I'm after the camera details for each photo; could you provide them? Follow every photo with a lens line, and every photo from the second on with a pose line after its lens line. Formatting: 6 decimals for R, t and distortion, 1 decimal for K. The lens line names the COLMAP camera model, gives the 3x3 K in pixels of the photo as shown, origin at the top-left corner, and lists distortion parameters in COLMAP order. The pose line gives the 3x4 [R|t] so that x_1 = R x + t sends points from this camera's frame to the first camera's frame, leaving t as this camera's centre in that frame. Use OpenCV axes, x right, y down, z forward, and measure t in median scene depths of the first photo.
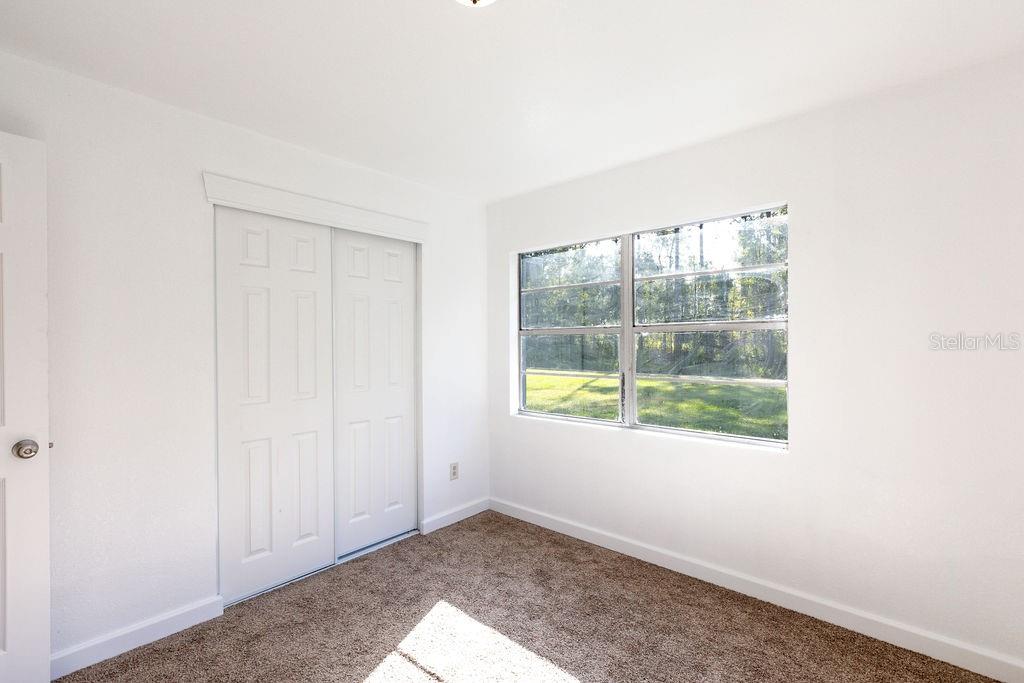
lens RADIAL K [[458.2, 0, 507.0], [0, 458.2, 346.4], [0, 0, 1]] dist [0.010549, -0.000655]
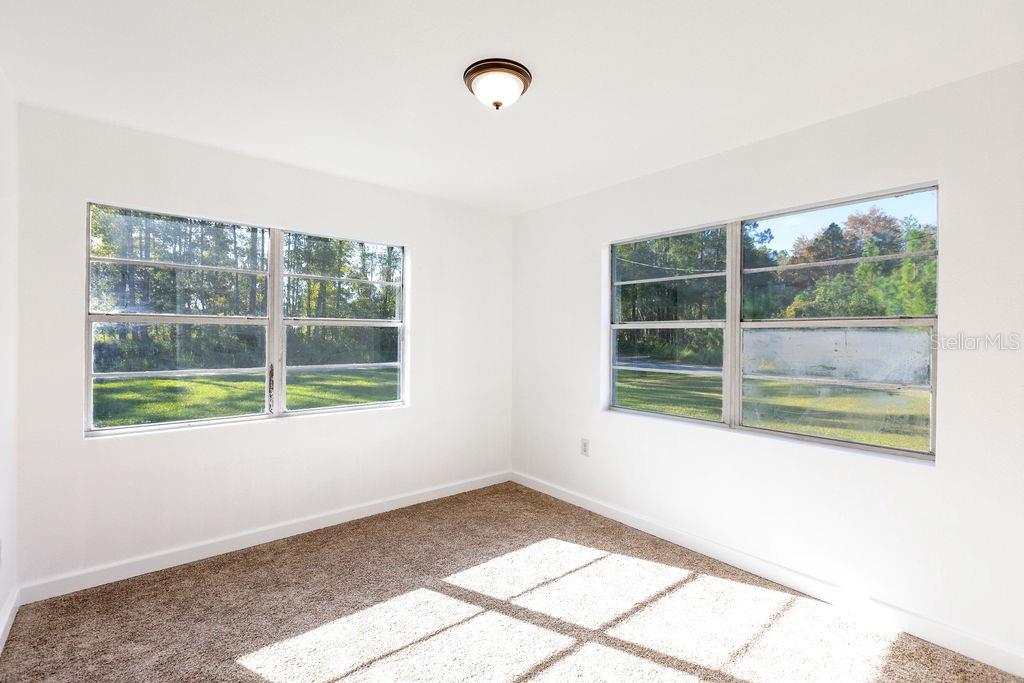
lens RADIAL K [[458.2, 0, 512.5], [0, 458.2, 340.9], [0, 0, 1]] dist [0.010549, -0.000655]
pose [[0.150473, -0.004042, 0.988606, -0.674007], [0.003659, 0.999987, 0.003532, 0.004517], [-0.988607, 0.003086, 0.150486, 0.324176]]
